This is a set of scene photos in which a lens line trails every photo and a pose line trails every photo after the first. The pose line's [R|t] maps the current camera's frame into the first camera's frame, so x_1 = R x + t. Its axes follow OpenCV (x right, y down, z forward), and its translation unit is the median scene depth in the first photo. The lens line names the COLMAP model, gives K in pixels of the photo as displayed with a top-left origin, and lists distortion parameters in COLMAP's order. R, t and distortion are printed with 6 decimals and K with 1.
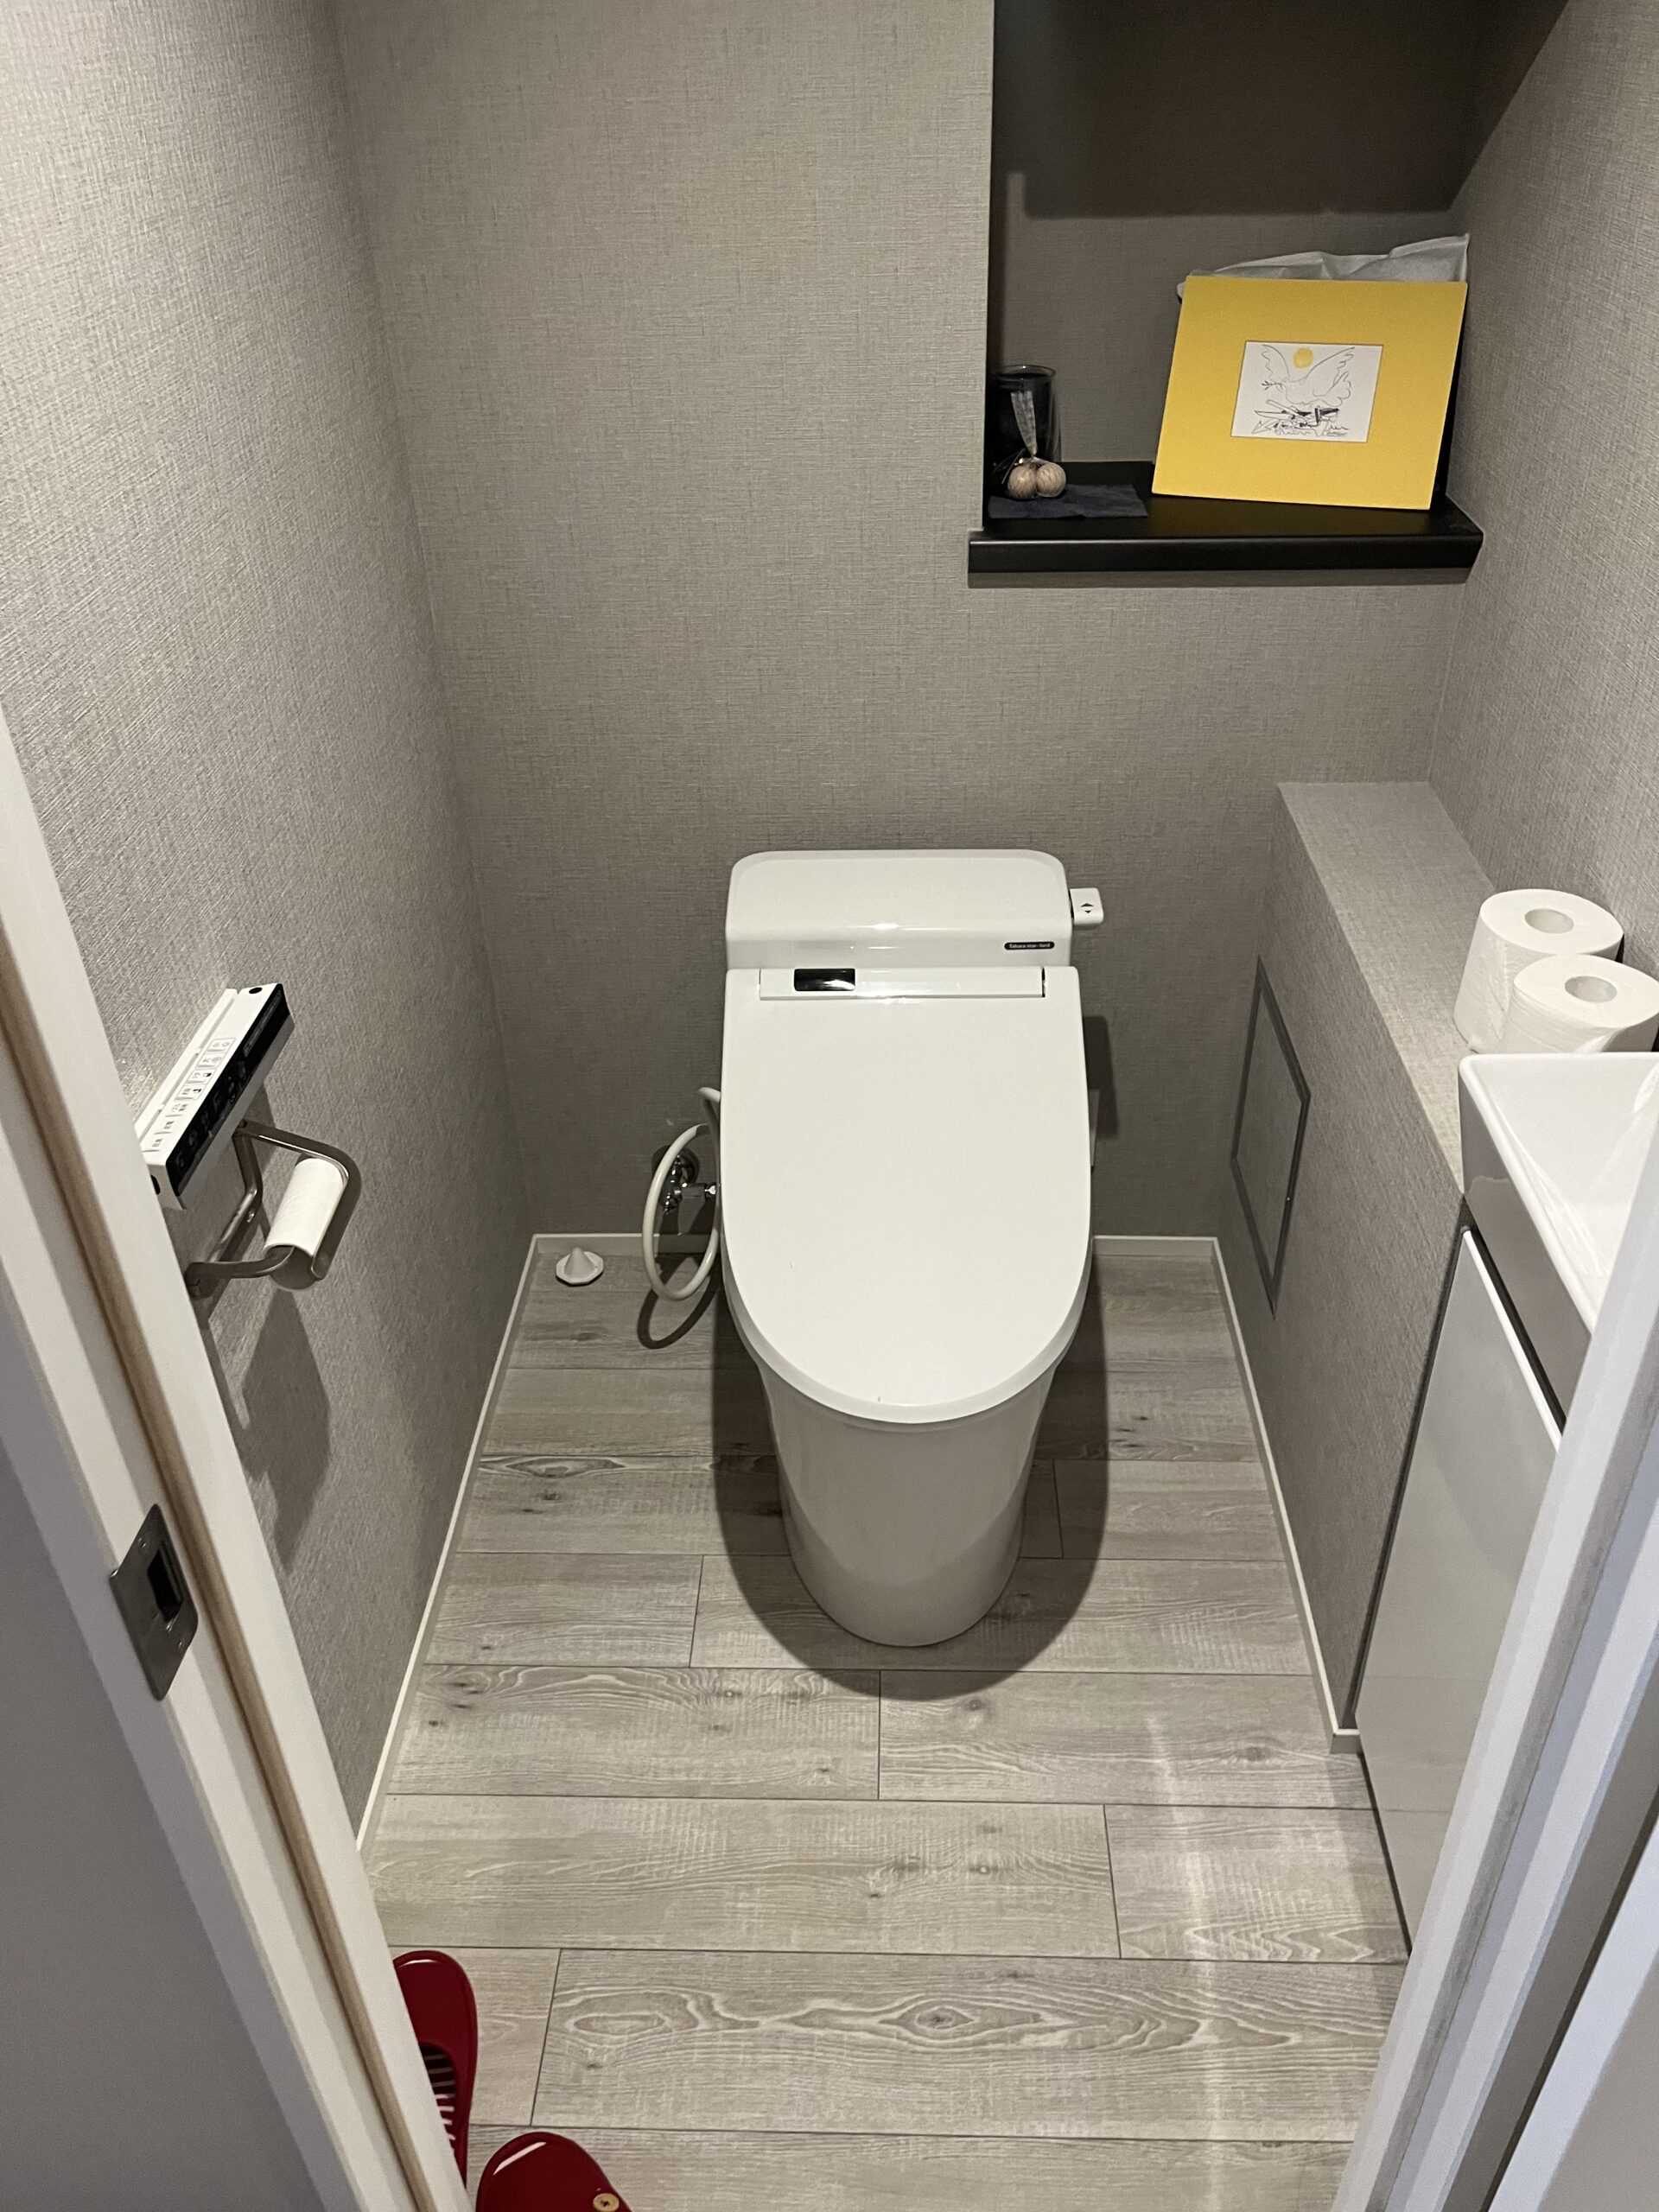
lens RADIAL K [[1698.9, 0, 832.4], [0, 1698.9, 1125.7], [0, 0, 1]] dist [0.040013, -0.063882]
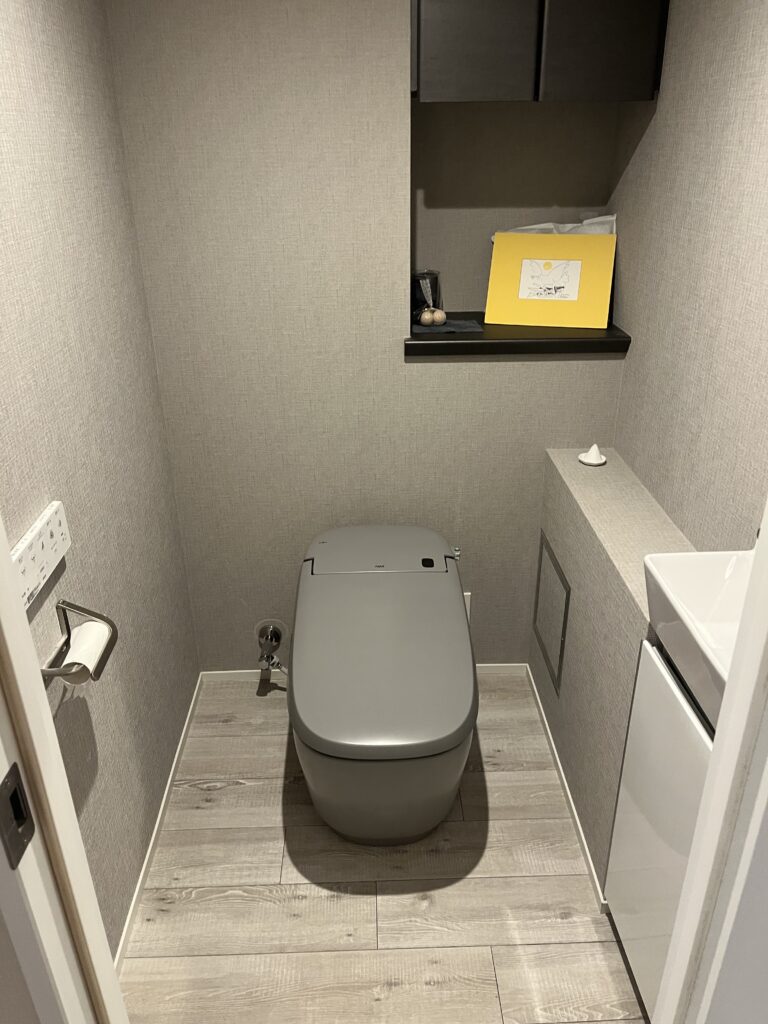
lens RADIAL K [[786.5, 0, 386.2], [0, 786.5, 519.2], [0, 0, 1]] dist [0.040013, -0.063882]
pose [[0.997850, -0.015483, 0.063688, -0.013256], [0.024657, 0.988994, -0.145886, 0.036429], [-0.060729, 0.147142, 0.987249, 0.022904]]
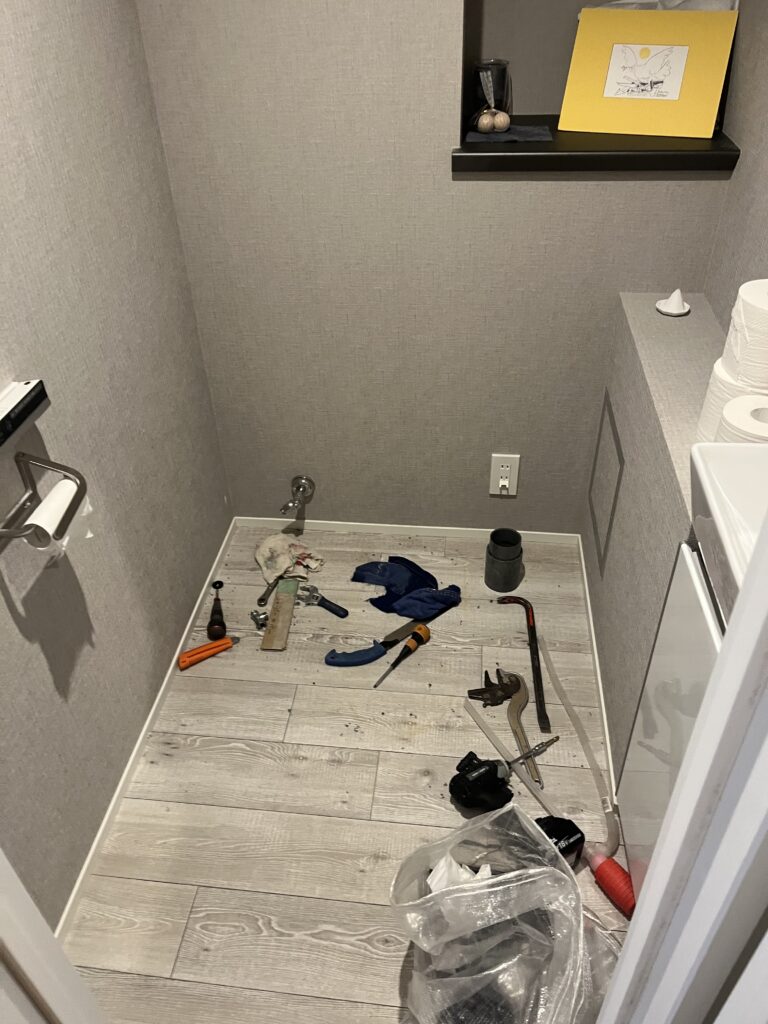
lens RADIAL K [[786.5, 0, 368.8], [0, 786.5, 510.4], [0, 0, 1]] dist [0.040013, -0.063882]
pose [[0.995715, 0.044999, -0.080787, 0.079473], [-0.040403, 0.997520, 0.057639, -0.004502], [0.083180, -0.054128, 0.995063, 0.128436]]
